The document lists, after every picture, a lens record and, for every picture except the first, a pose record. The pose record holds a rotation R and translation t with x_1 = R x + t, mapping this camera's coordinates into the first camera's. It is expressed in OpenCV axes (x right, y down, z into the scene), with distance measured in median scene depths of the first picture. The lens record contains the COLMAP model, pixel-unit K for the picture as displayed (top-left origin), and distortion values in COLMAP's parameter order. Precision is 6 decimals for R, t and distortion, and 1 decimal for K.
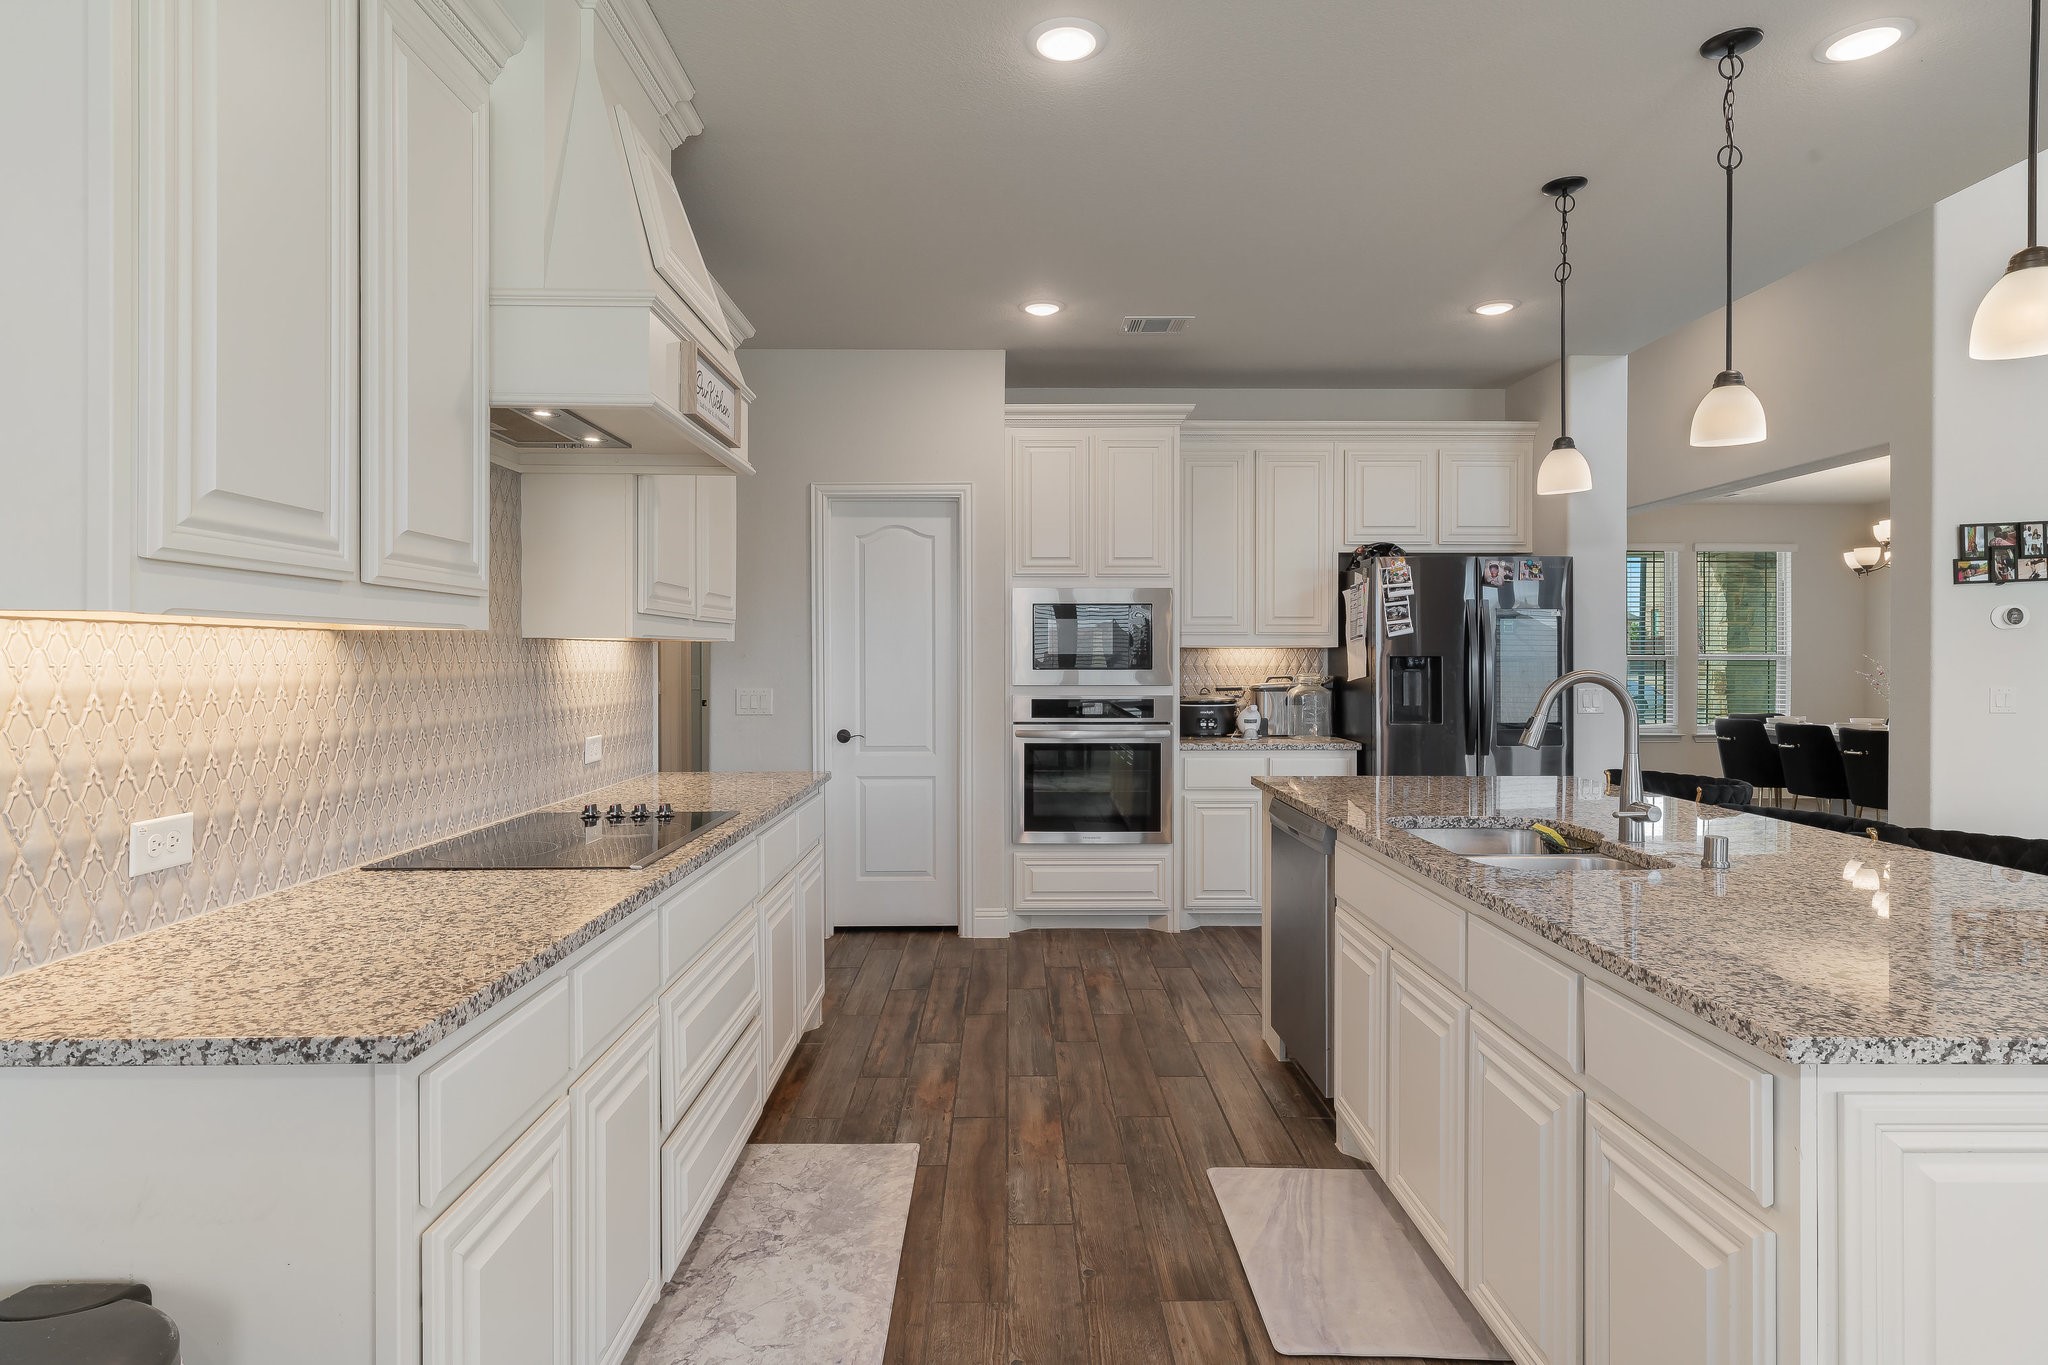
lens RADIAL K [[1054.6, 0, 1013.6], [0, 1054.6, 666.0], [0, 0, 1]] dist [0.002673, 0.000601]
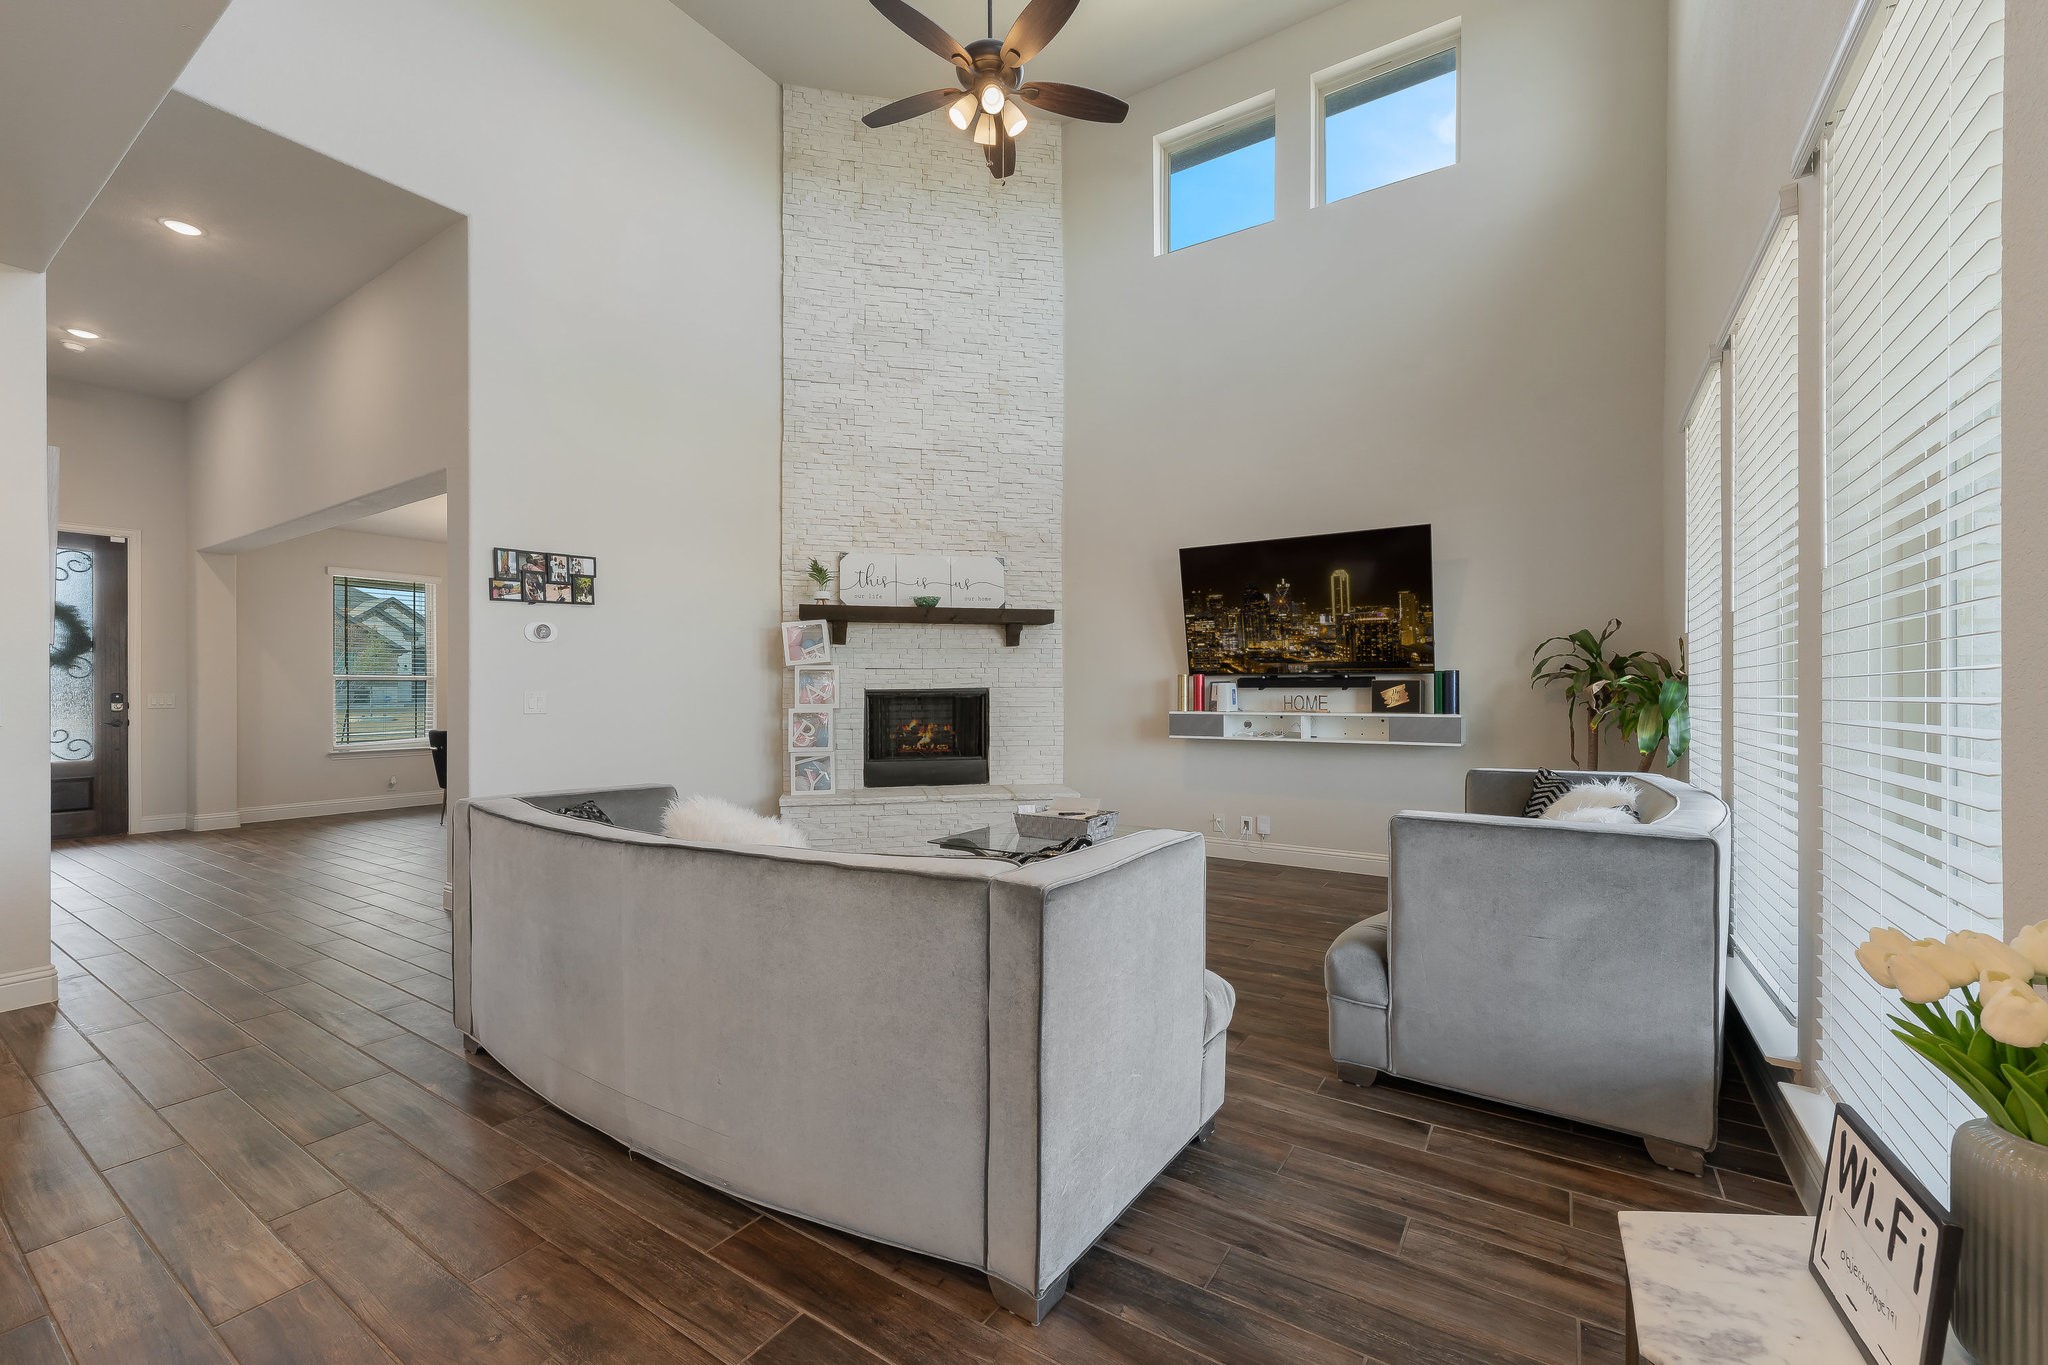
lens RADIAL K [[836.6, 0, 1006.5], [0, 836.6, 695.2], [0, 0, 1]] dist [0.001754, -0.000476]
pose [[0.554094, -0.003285, 0.832447, 0.454565], [0.006622, 0.999978, -0.000462, 0.027626], [-0.832428, 0.005768, 0.554104, 0.051859]]
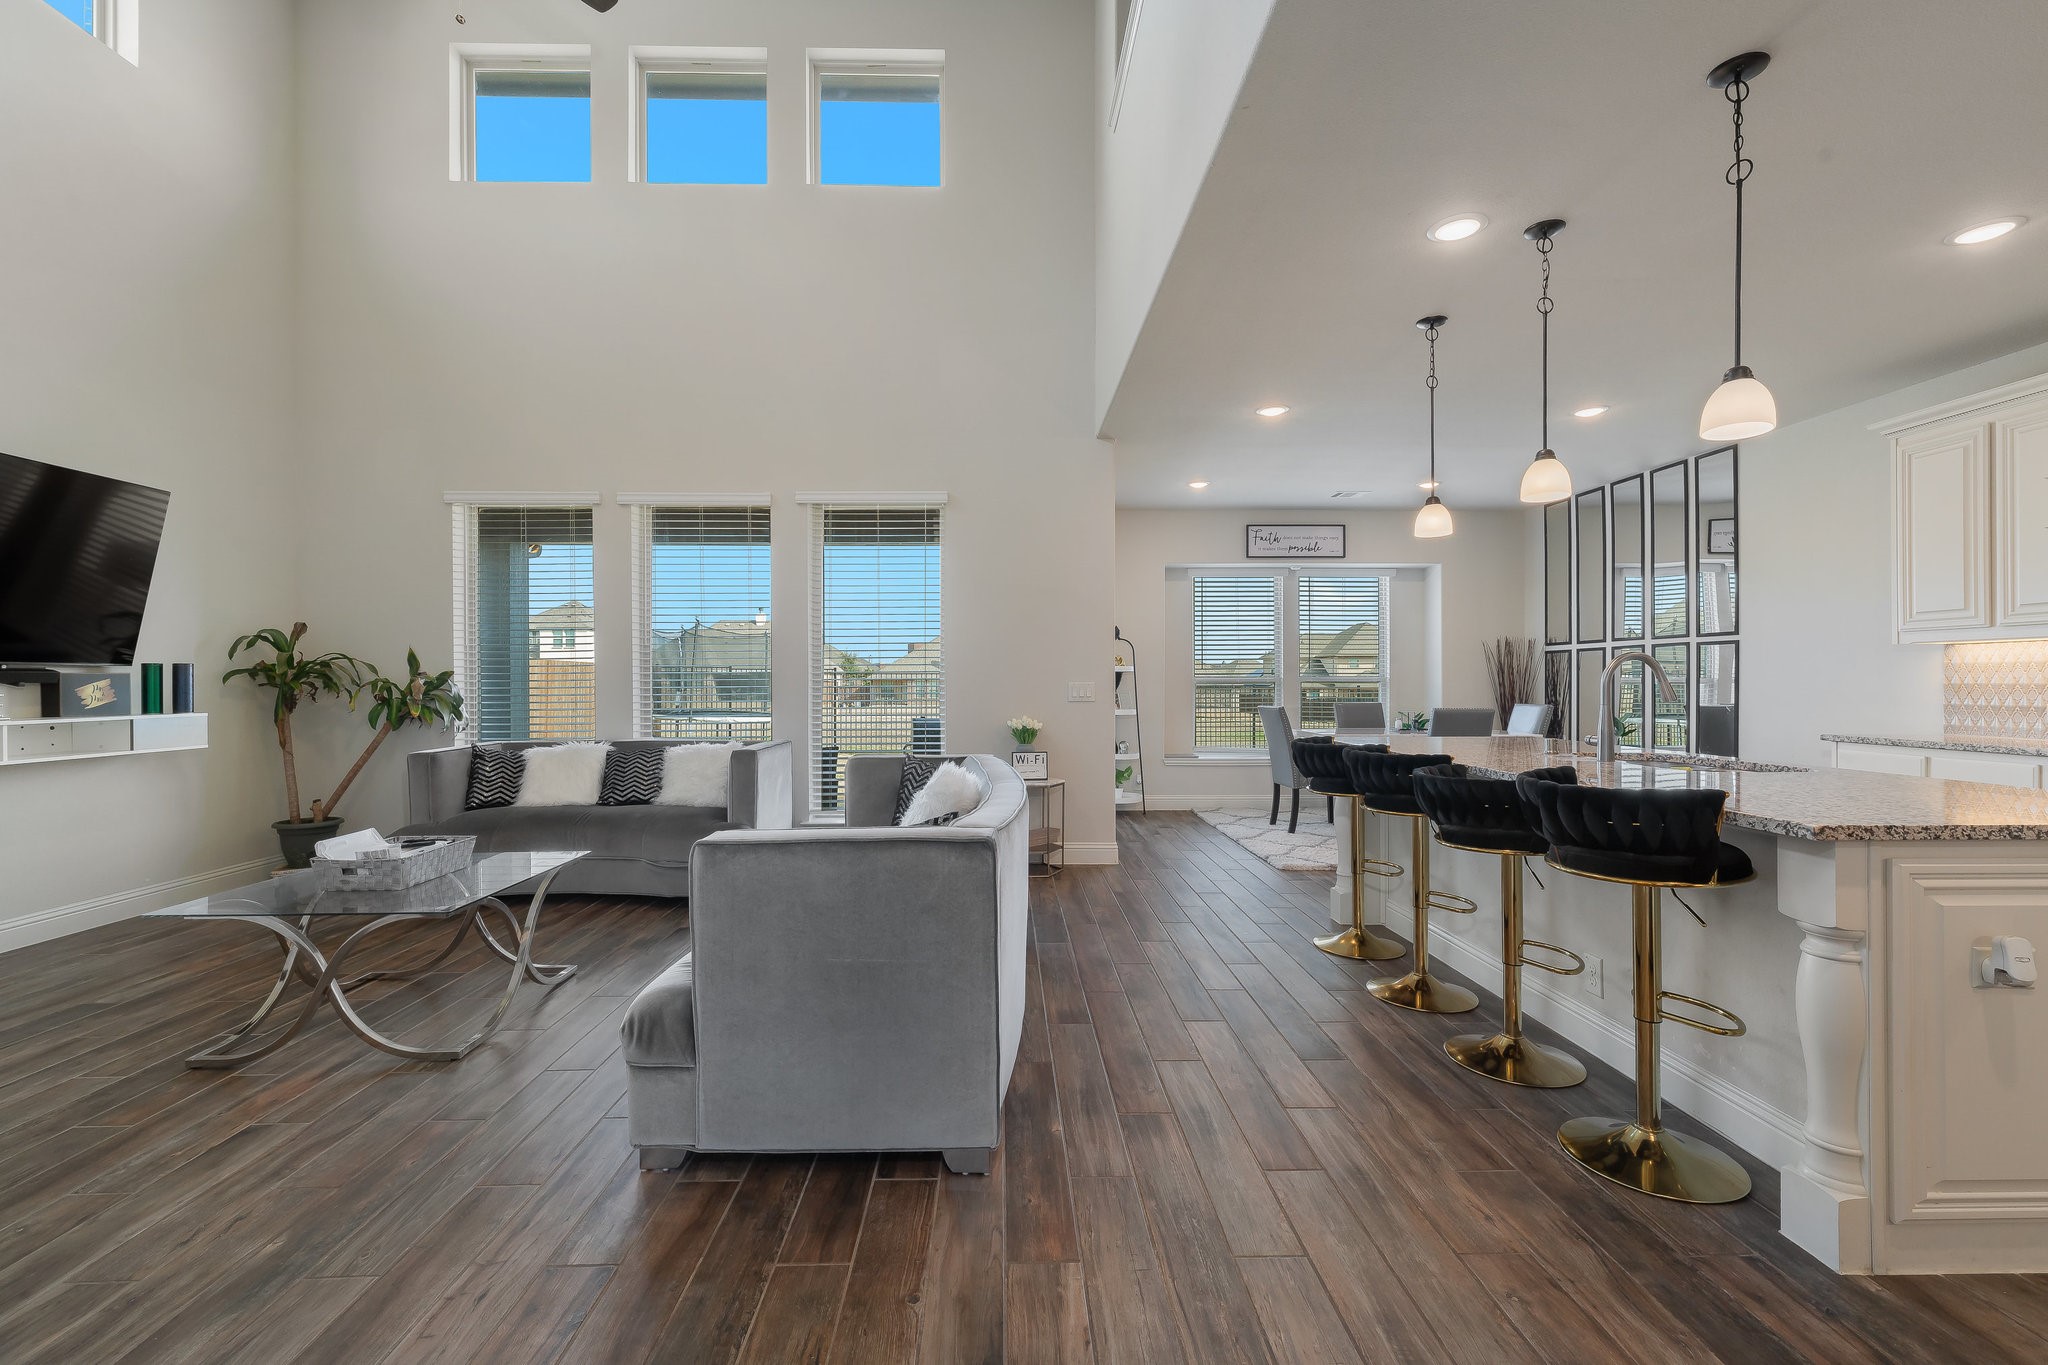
lens RADIAL K [[836.6, 0, 1028.7], [0, 836.6, 703.9], [0, 0, 1]] dist [0.001754, -0.000476]
pose [[-0.999696, 0.005104, -0.024111, 0.698413], [0.004255, 0.999373, 0.035143, 0.015977], [0.024276, 0.035030, -0.999091, 1.037624]]
